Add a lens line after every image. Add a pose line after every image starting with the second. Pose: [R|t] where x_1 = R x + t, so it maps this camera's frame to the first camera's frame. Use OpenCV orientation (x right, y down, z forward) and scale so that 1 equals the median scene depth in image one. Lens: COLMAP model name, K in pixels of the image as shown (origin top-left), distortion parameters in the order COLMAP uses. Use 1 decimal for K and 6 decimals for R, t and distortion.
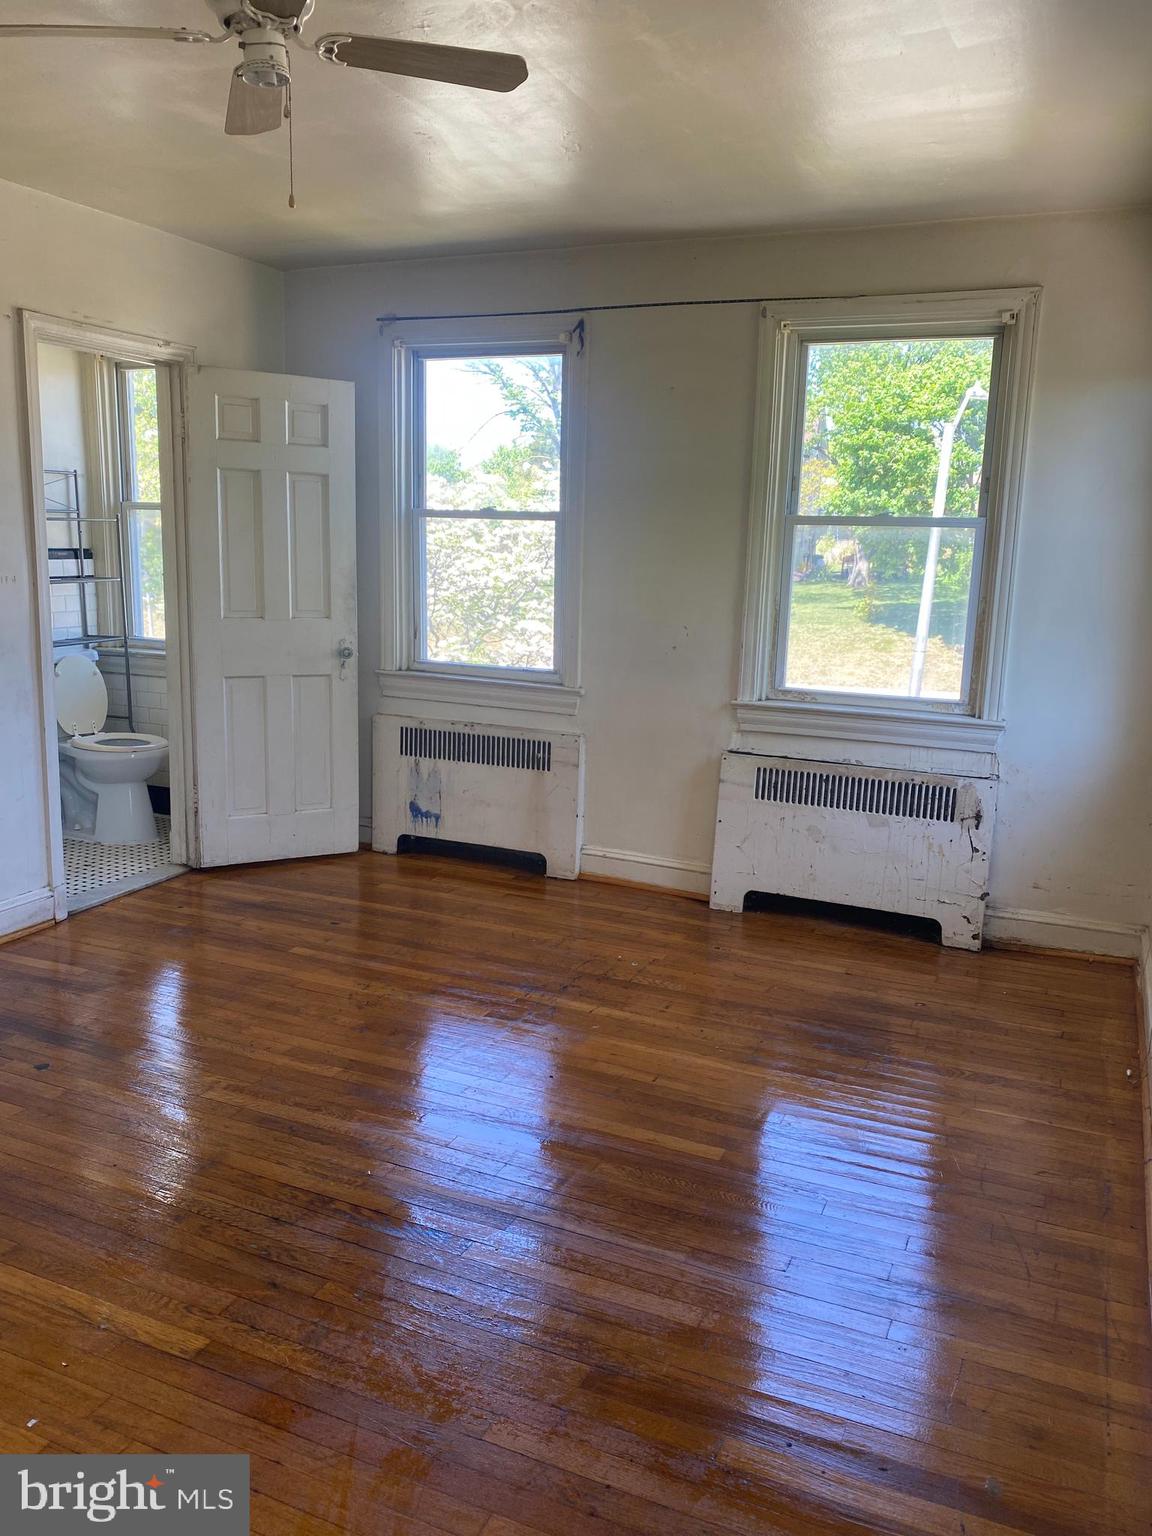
lens RADIAL K [[1162.8, 0, 575.1], [0, 1162.8, 769.4], [0, 0, 1]] dist [0.064800, -0.077497]
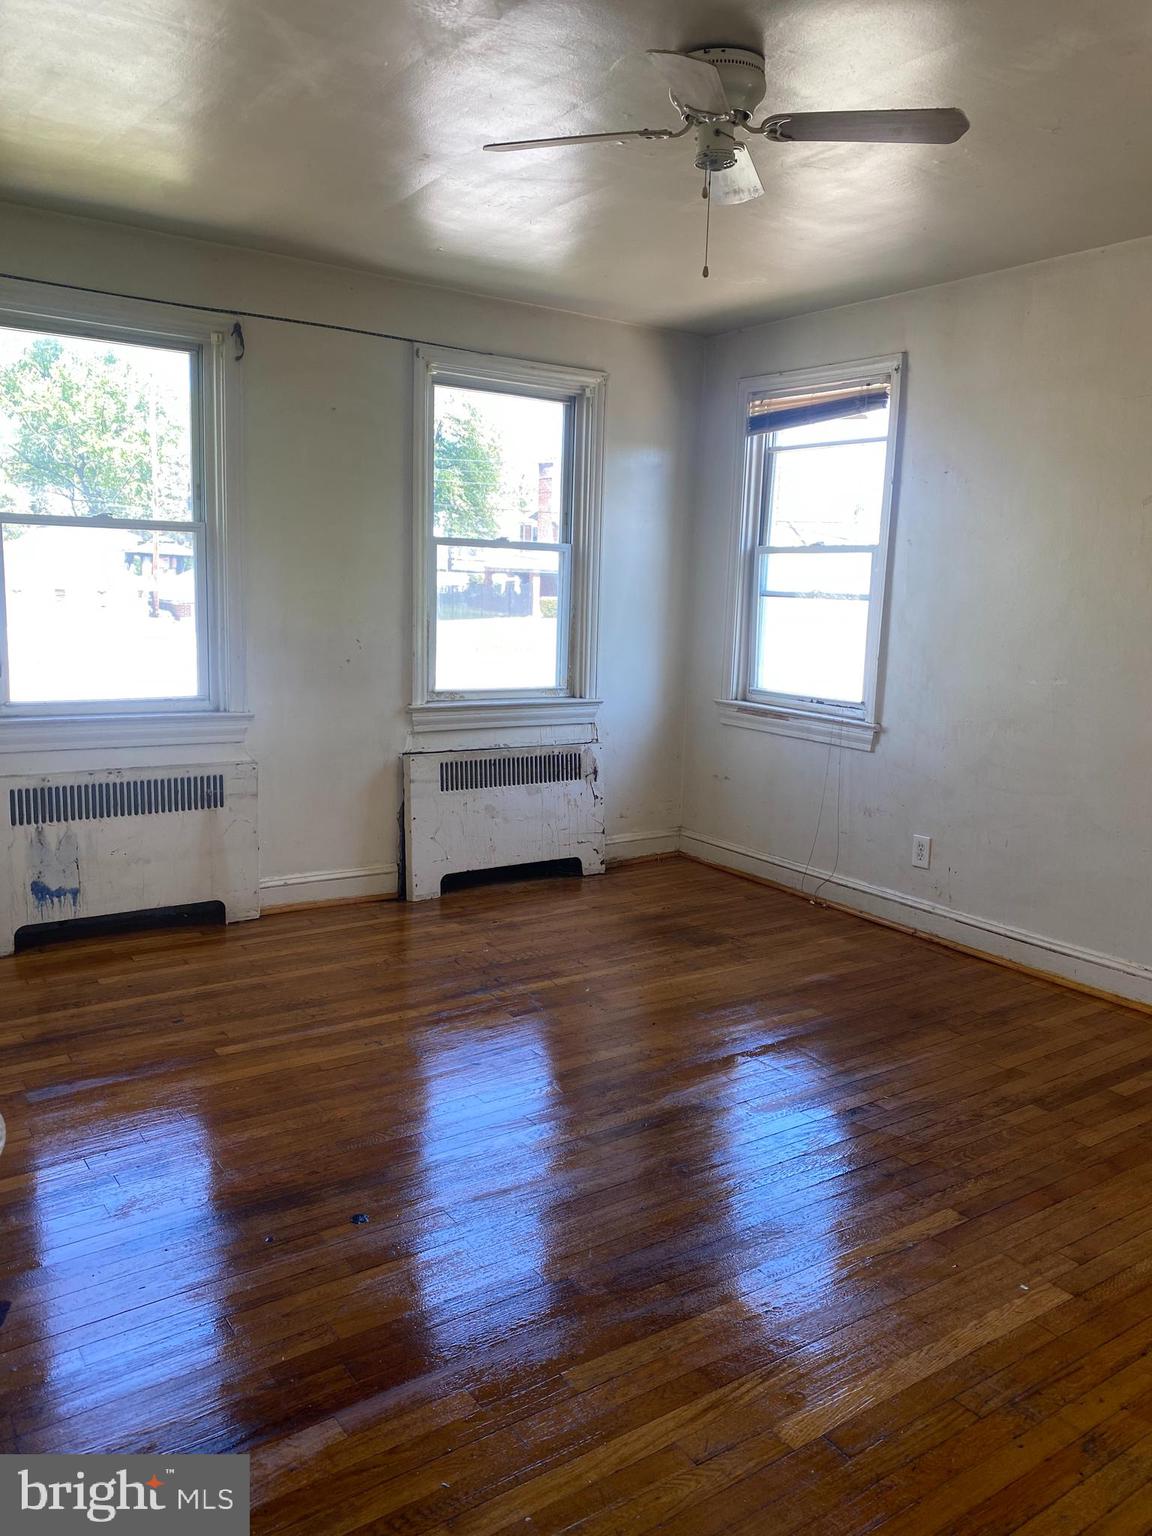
lens RADIAL K [[1162.8, 0, 605.8], [0, 1162.8, 765.0], [0, 0, 1]] dist [0.064800, -0.077497]
pose [[0.516640, -0.148257, 0.843269, -0.700032], [0.149998, 0.985335, 0.081336, -0.066707], [-0.842961, 0.084467, 0.531302, 0.281364]]
